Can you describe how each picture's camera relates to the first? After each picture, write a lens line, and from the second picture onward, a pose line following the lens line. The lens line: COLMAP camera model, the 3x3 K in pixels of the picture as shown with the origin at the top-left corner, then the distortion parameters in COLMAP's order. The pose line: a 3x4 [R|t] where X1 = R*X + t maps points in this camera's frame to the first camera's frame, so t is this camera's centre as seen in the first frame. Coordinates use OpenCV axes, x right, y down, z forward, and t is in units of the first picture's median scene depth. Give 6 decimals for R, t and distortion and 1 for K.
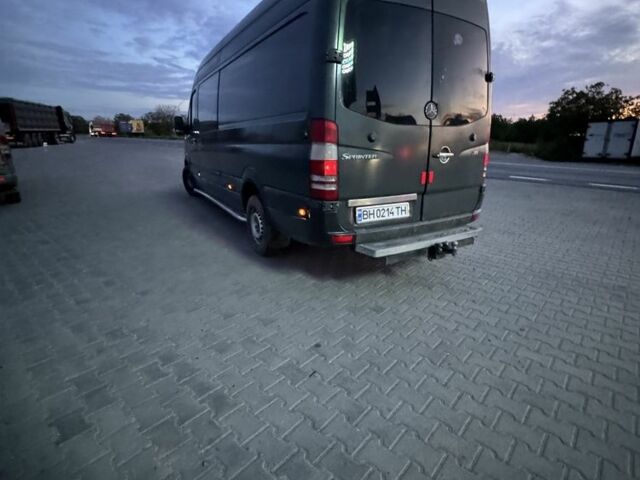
lens RADIAL K [[344.3, 0, 320.0], [0, 344.3, 240.0], [0, 0, 1]] dist [-0.006247, -0.000282]
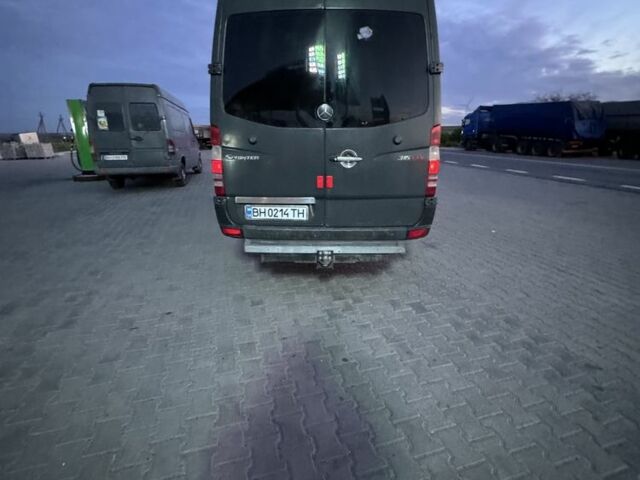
lens RADIAL K [[344.3, 0, 320.0], [0, 344.3, 240.0], [0, 0, 1]] dist [-0.006247, -0.000282]
pose [[0.855542, 0.144876, -0.497050, 0.794956], [-0.150267, 0.988209, 0.029391, -0.046946], [0.495447, 0.049545, 0.867224, 0.166360]]
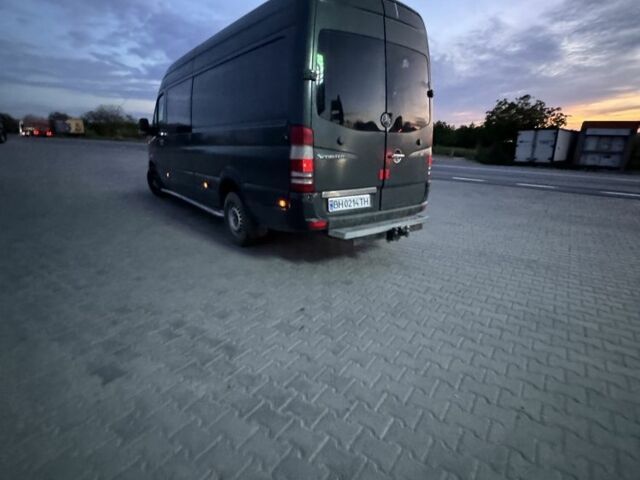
lens RADIAL K [[344.3, 0, 320.0], [0, 344.3, 240.0], [0, 0, 1]] dist [-0.006247, -0.000282]
pose [[0.991676, -0.023157, 0.126662, -0.074683], [0.024366, 0.999671, -0.008001, 0.055793], [-0.126435, 0.011020, 0.991914, -0.181058]]
